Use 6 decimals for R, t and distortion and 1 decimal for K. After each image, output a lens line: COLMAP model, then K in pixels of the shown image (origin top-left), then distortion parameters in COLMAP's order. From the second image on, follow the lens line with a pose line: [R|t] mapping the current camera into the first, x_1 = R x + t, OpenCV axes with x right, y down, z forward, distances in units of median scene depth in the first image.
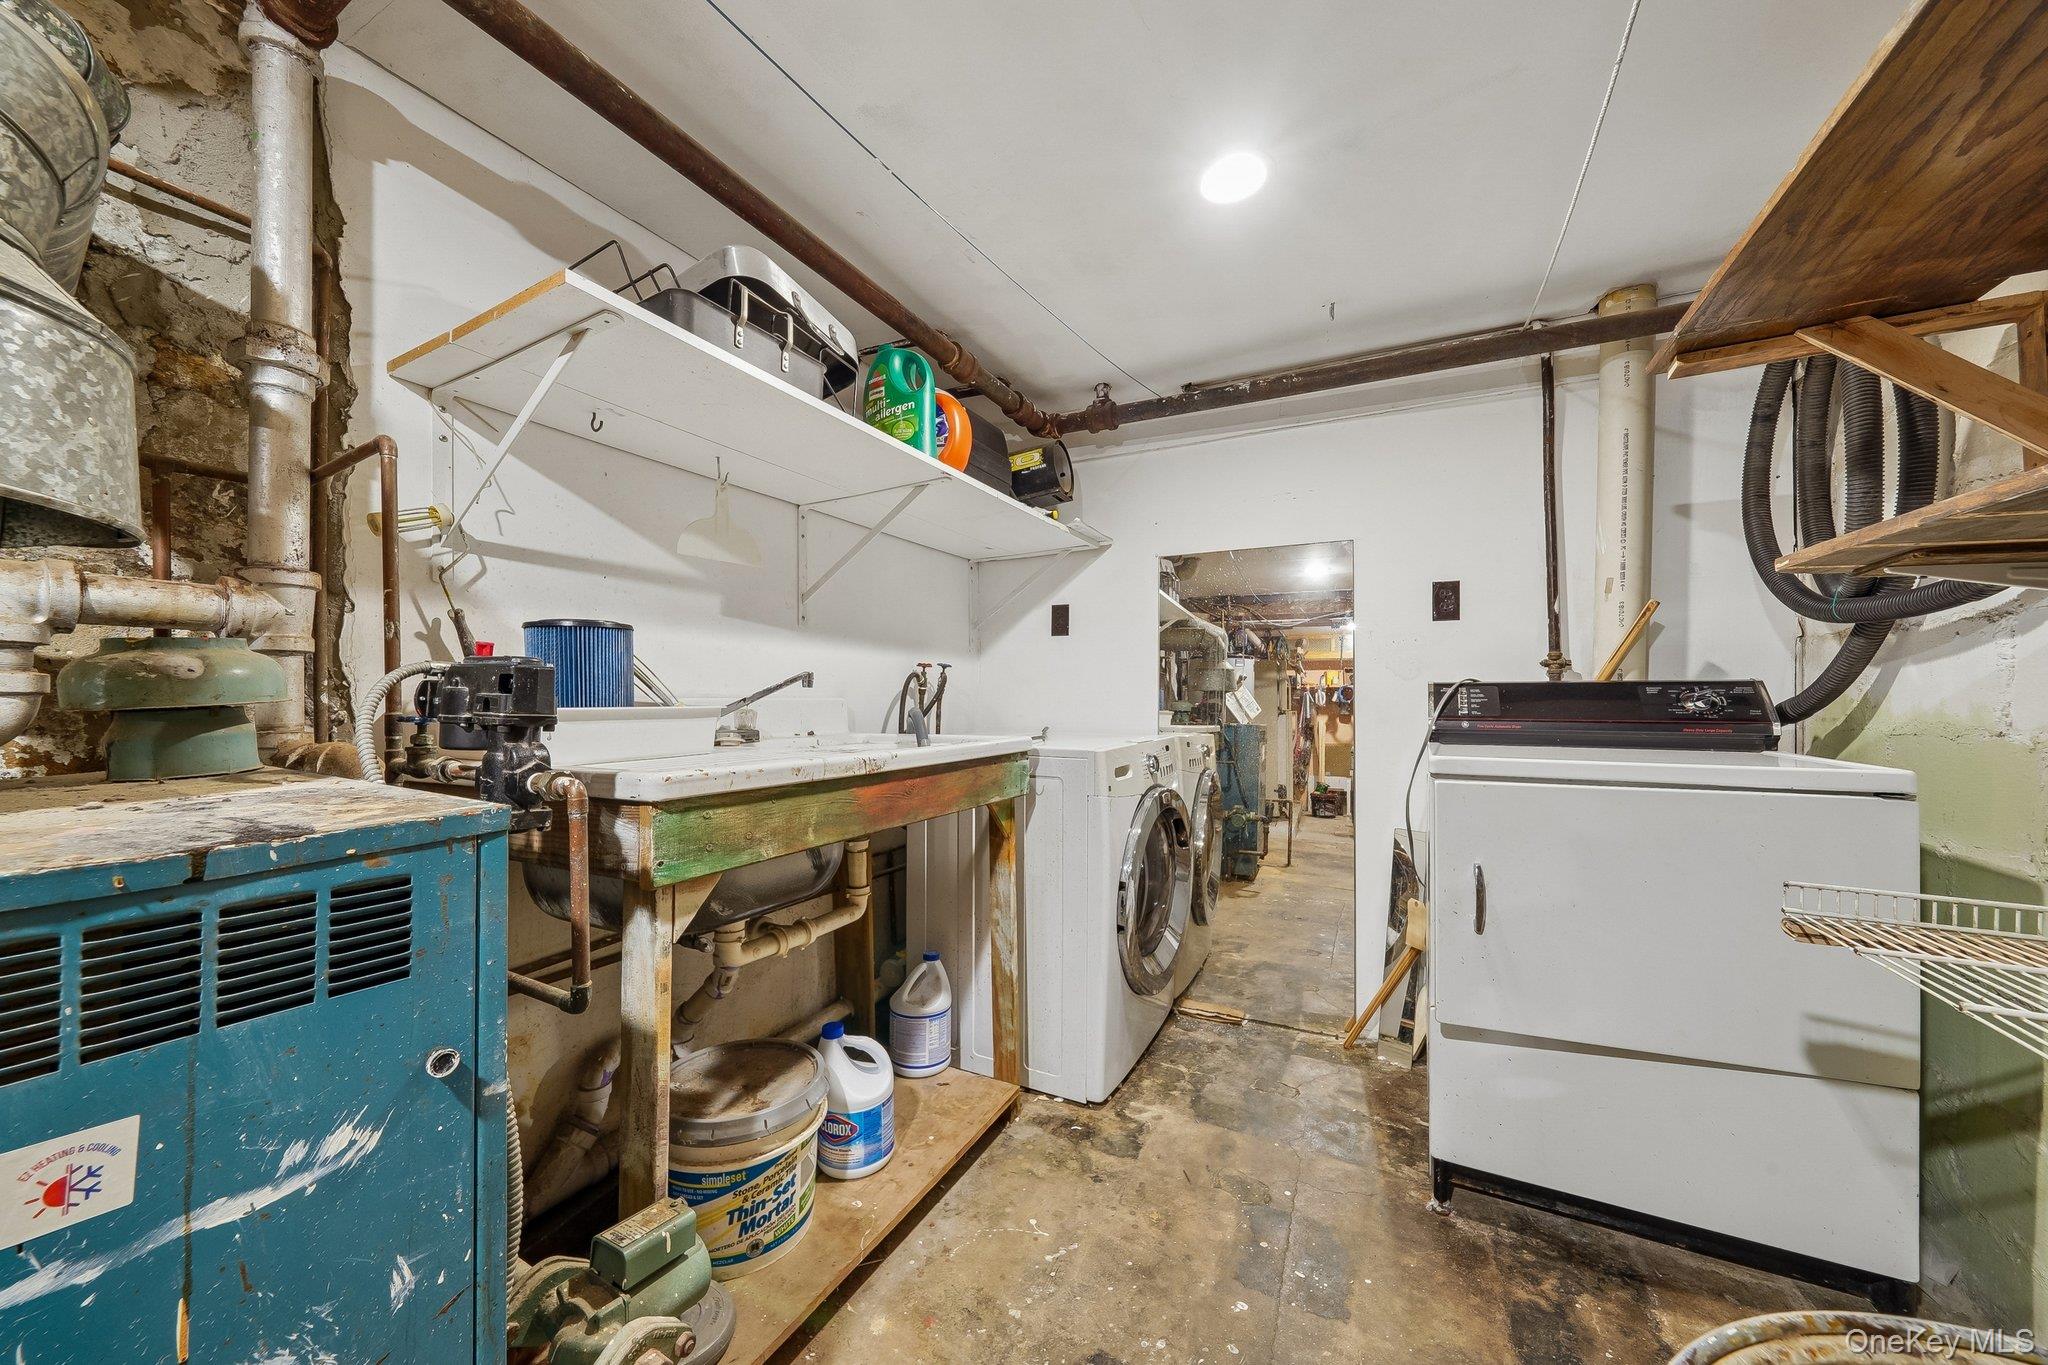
lens RADIAL K [[712.9, 0, 1016.7], [0, 712.9, 695.9], [0, 0, 1]] dist [-0.007243, -0.000055]
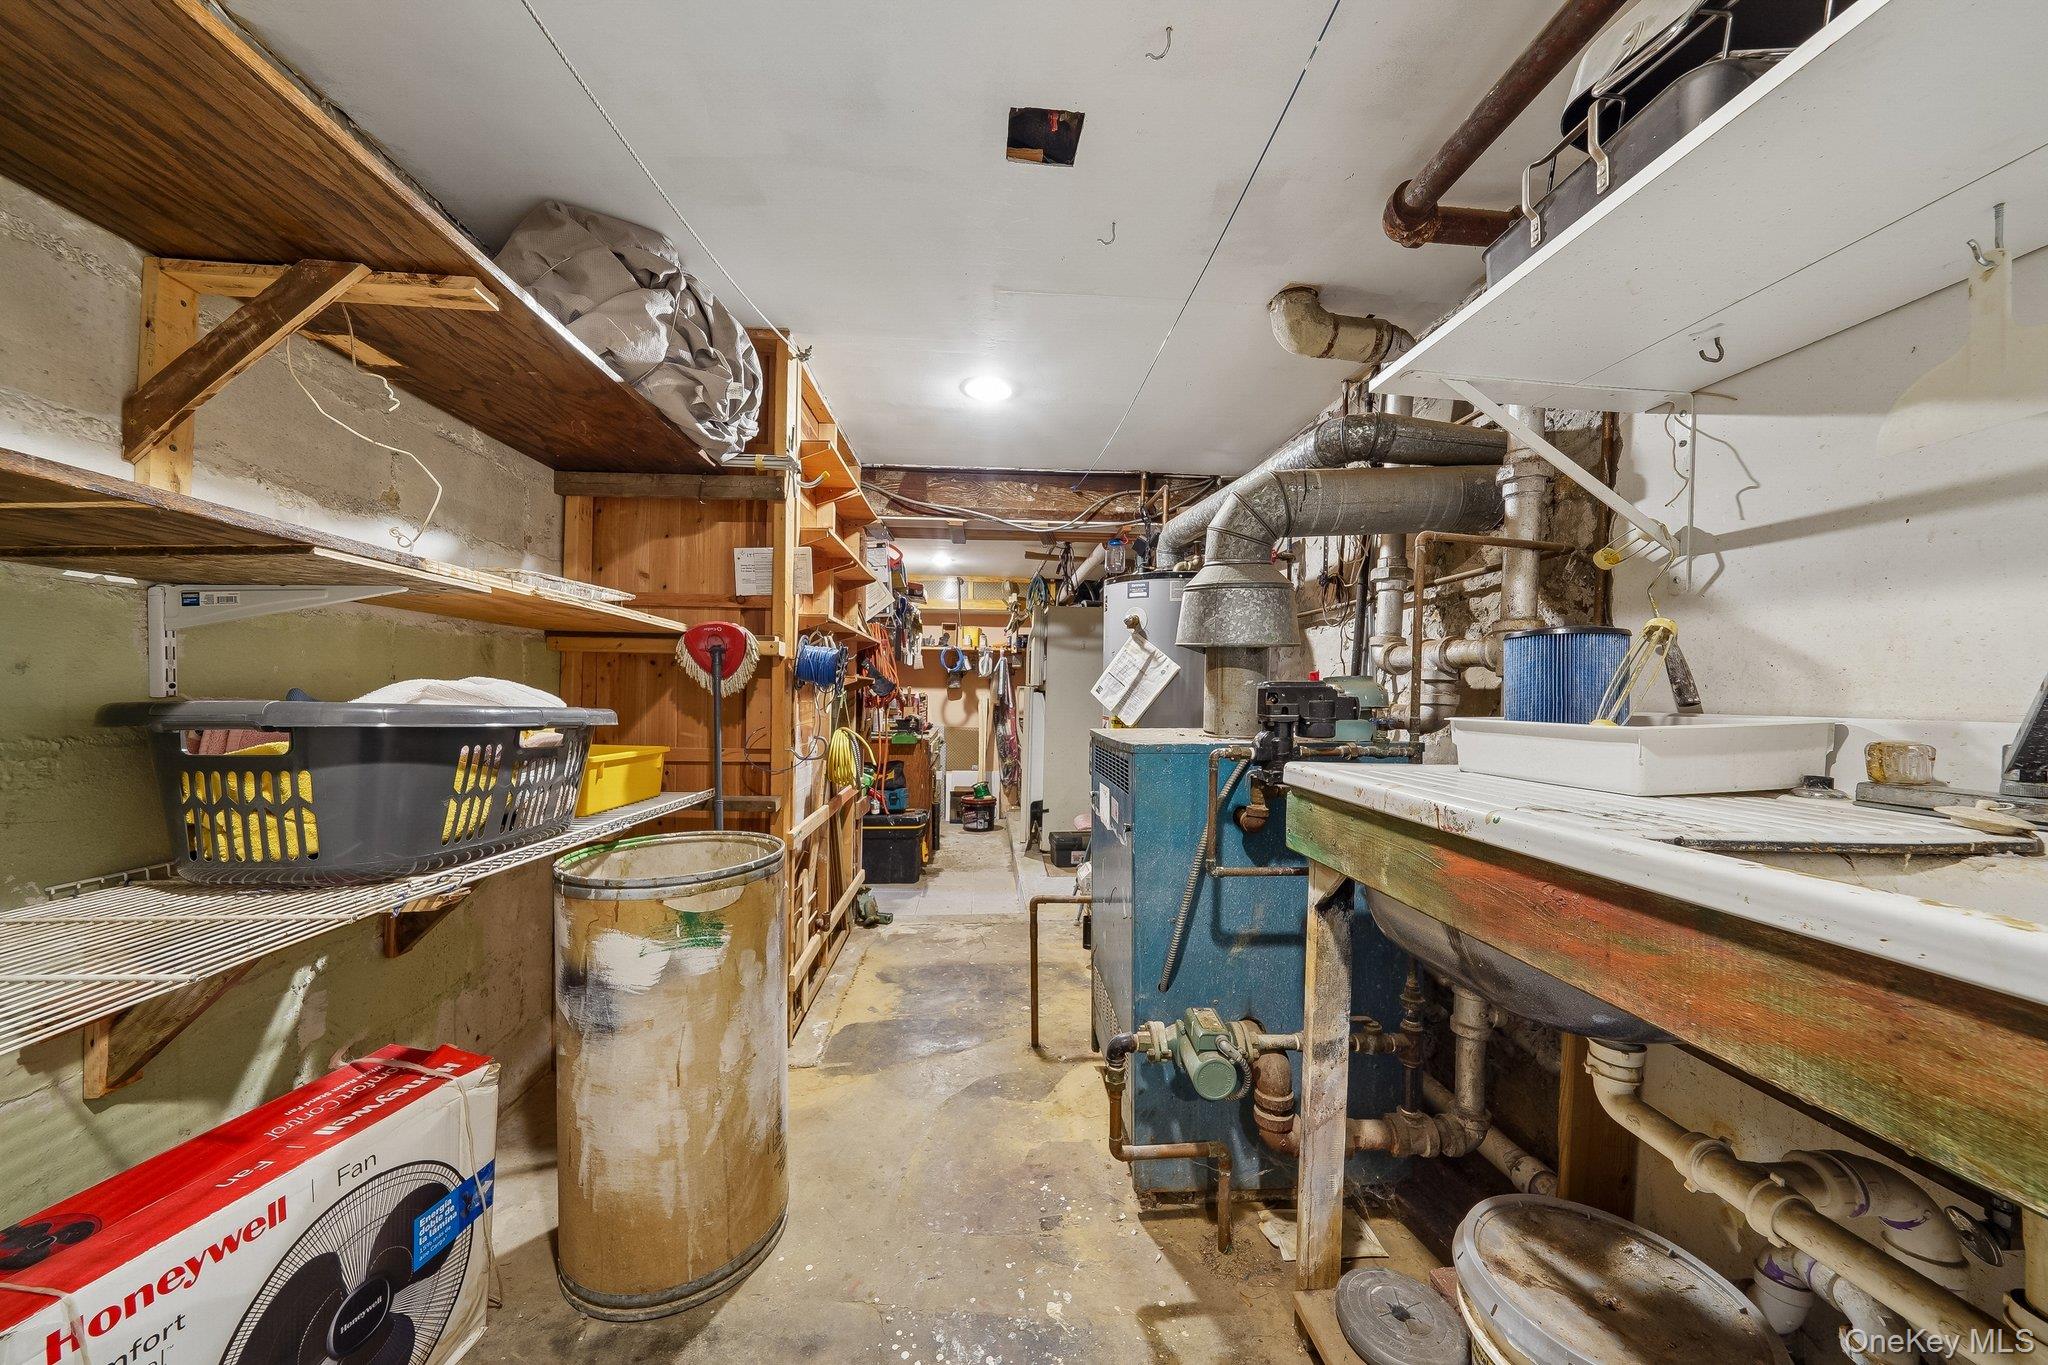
lens RADIAL K [[712.9, 0, 1027.4], [0, 712.9, 693.9], [0, 0, 1]] dist [-0.007243, -0.000055]
pose [[-0.847750, -0.014323, -0.530202, 0.454054], [-0.014723, 0.999886, -0.003469, -0.006459], [0.530191, 0.004865, -0.847864, 1.345302]]
